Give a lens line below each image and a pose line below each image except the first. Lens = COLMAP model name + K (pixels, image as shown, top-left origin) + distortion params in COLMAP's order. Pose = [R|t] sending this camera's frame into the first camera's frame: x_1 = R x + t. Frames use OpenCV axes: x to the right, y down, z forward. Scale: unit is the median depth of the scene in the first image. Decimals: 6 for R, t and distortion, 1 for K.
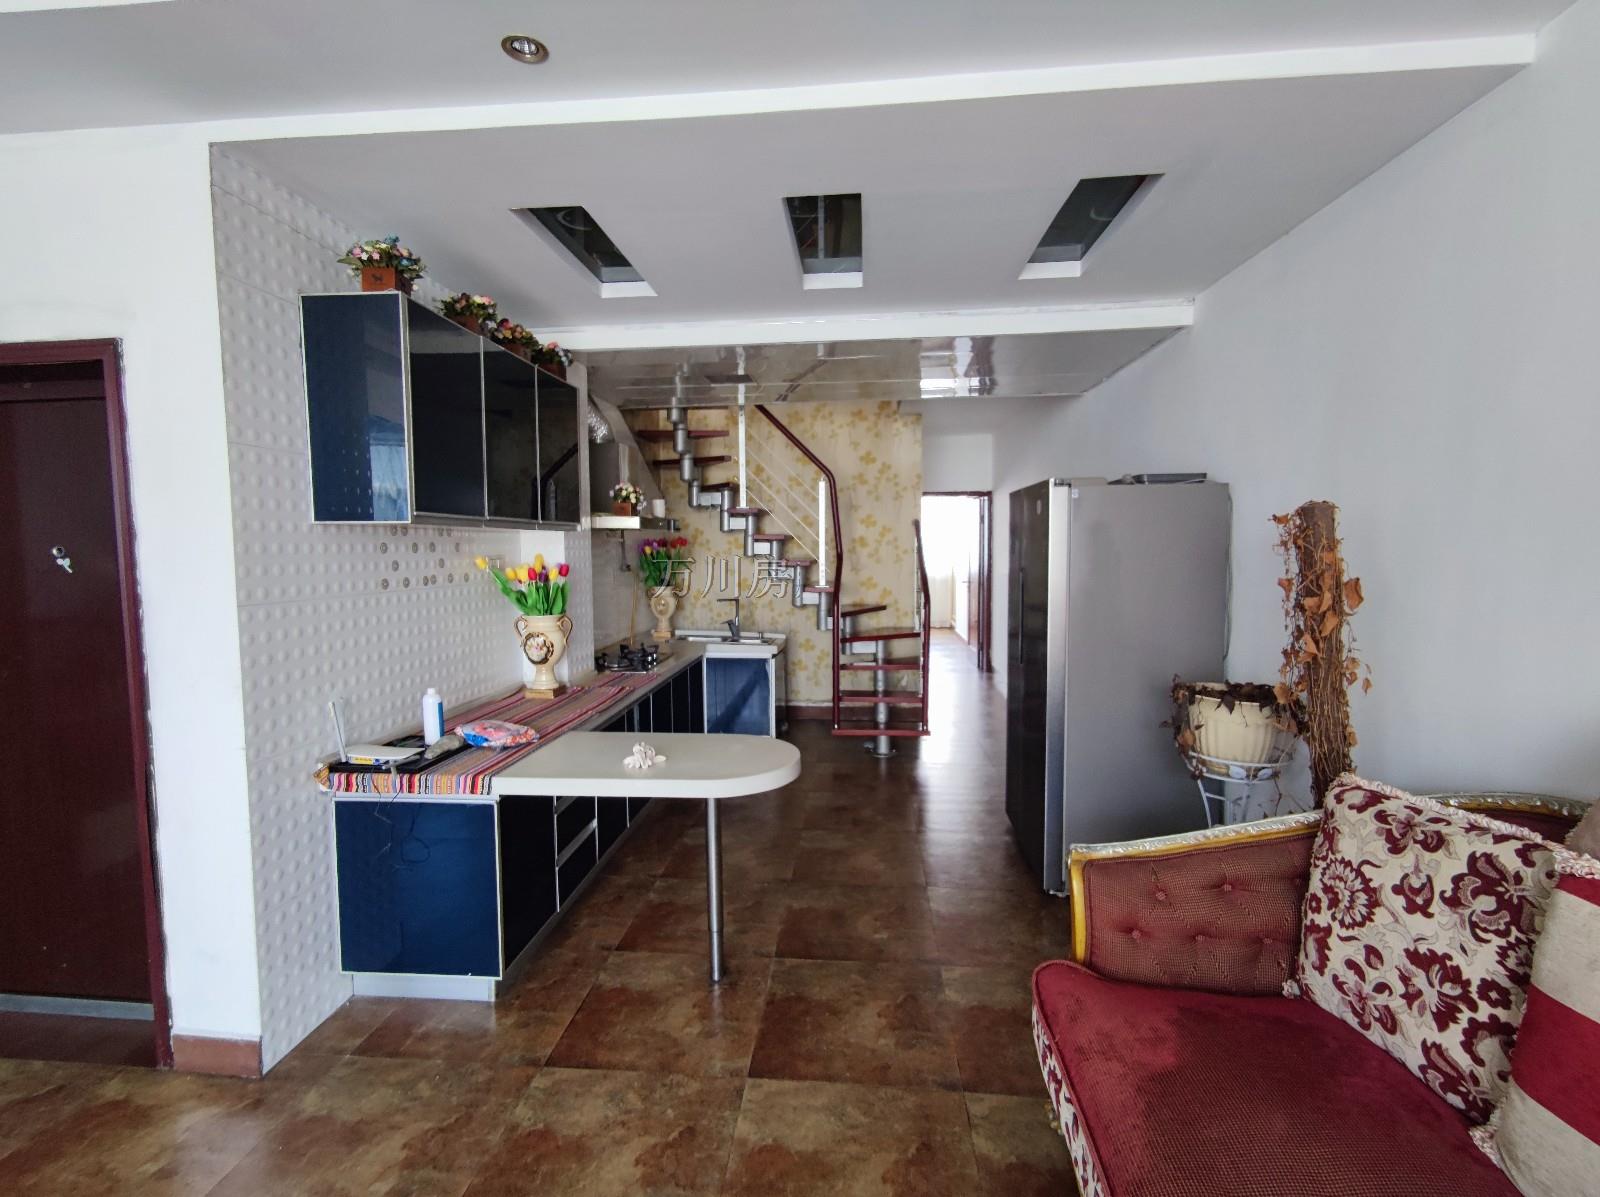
lens RADIAL K [[748.5, 0, 799.2], [0, 748.5, 598.3], [0, 0, 1]] dist [-0.000058, -0.000016]
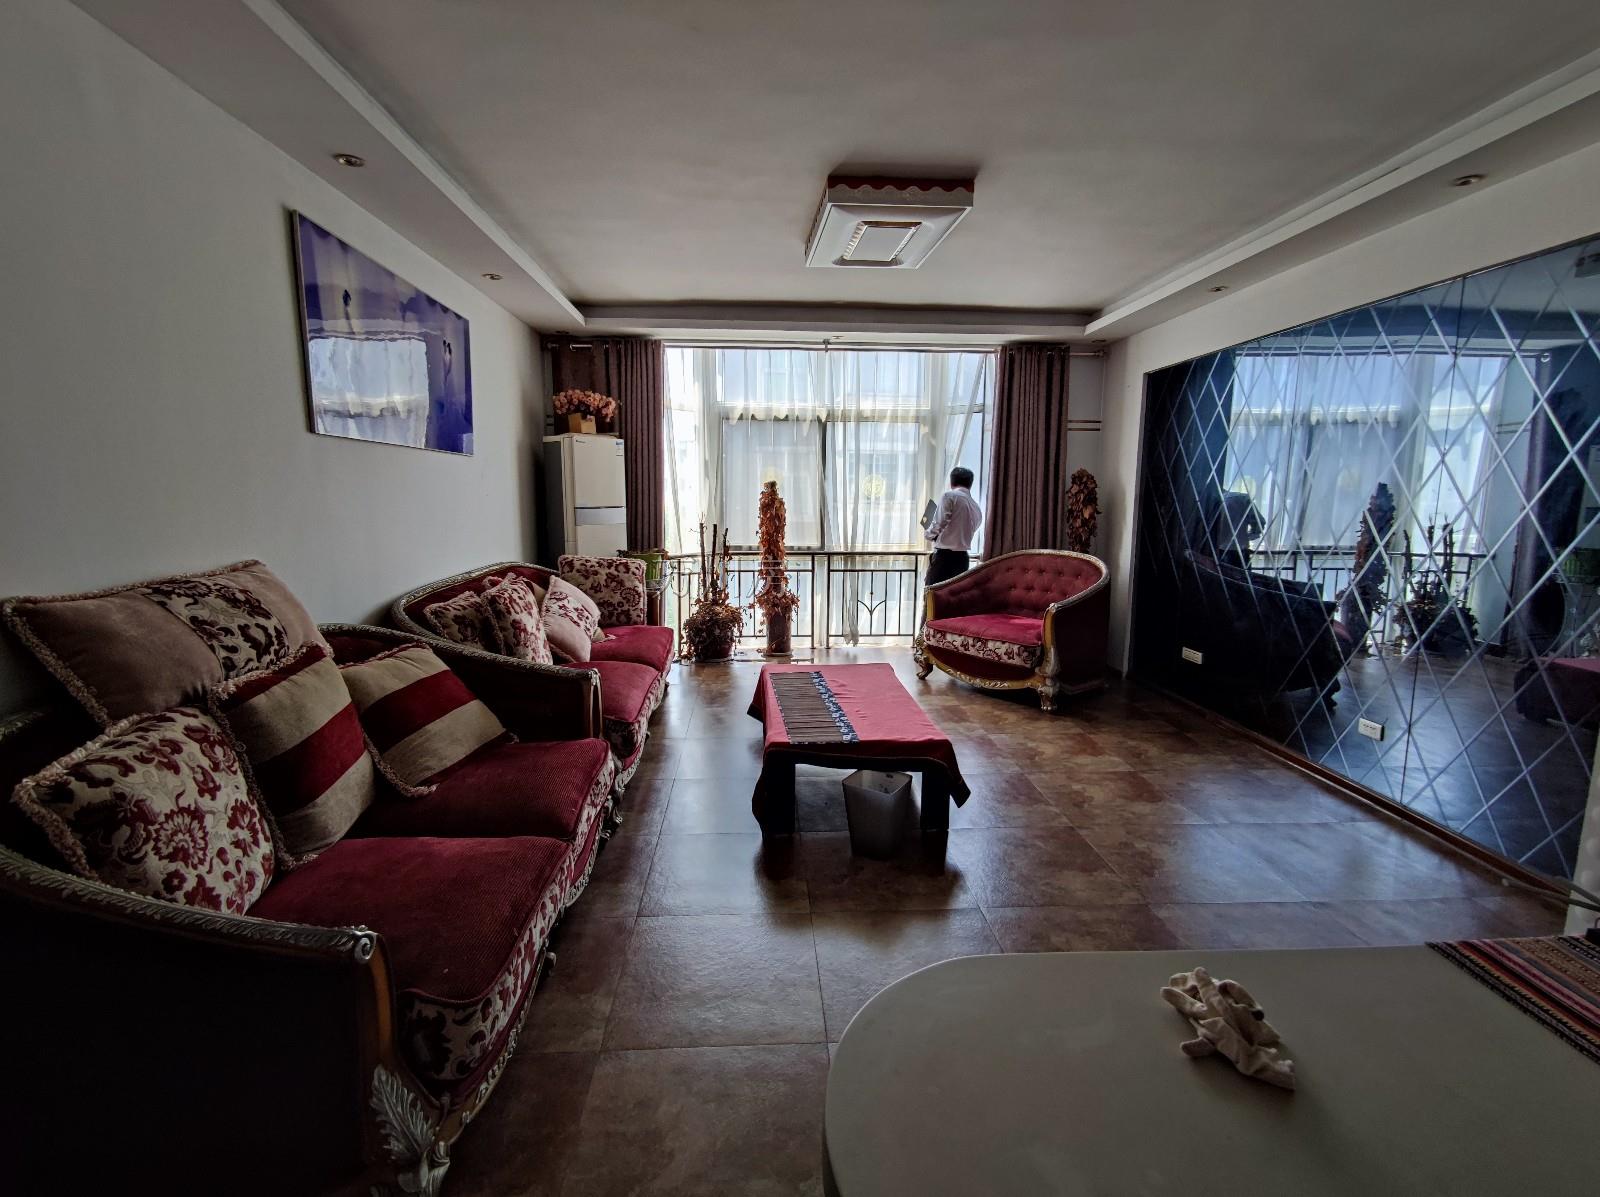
lens RADIAL K [[748.5, 0, 798.8], [0, 748.5, 597.2], [0, 0, 1]] dist [-0.000058, -0.000016]
pose [[-0.988827, 0.027422, -0.146523, 0.084716], [-0.003970, 0.977742, 0.209775, -0.118881], [0.149014, 0.208013, -0.966709, 2.053470]]
